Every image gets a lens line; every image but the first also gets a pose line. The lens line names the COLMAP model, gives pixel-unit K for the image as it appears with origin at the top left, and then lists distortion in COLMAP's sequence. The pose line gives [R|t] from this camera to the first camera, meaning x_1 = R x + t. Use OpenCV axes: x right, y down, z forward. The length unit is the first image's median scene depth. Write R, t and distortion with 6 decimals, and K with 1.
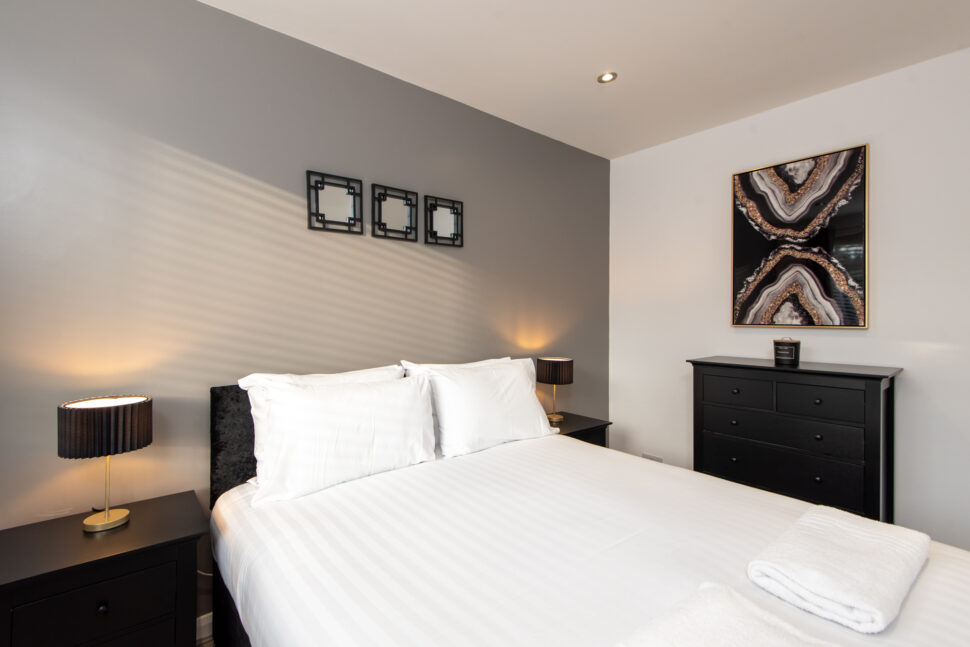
lens RADIAL K [[455.2, 0, 485.2], [0, 455.2, 317.5], [0, 0, 1]] dist [-0.001988, -0.000321]
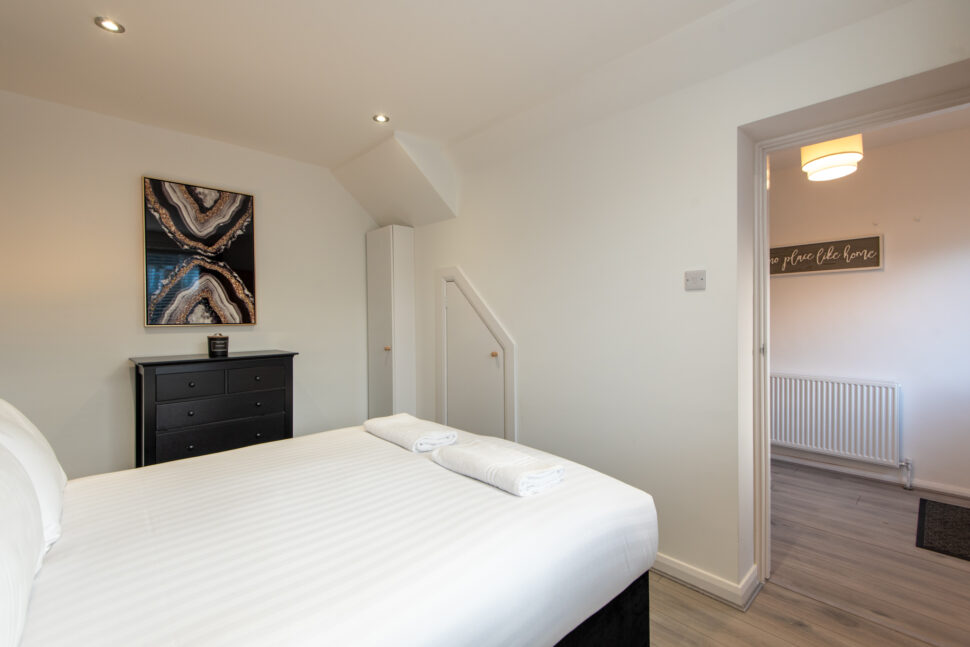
lens RADIAL K [[424.5, 0, 485.2], [0, 424.5, 321.1], [0, 0, 1]] dist [0.018262, -0.001464]
pose [[-0.073874, -0.009865, 0.997219, -0.505875], [0.012026, 0.999870, 0.010782, 0.006220], [-0.997195, 0.012789, -0.073746, 0.346665]]
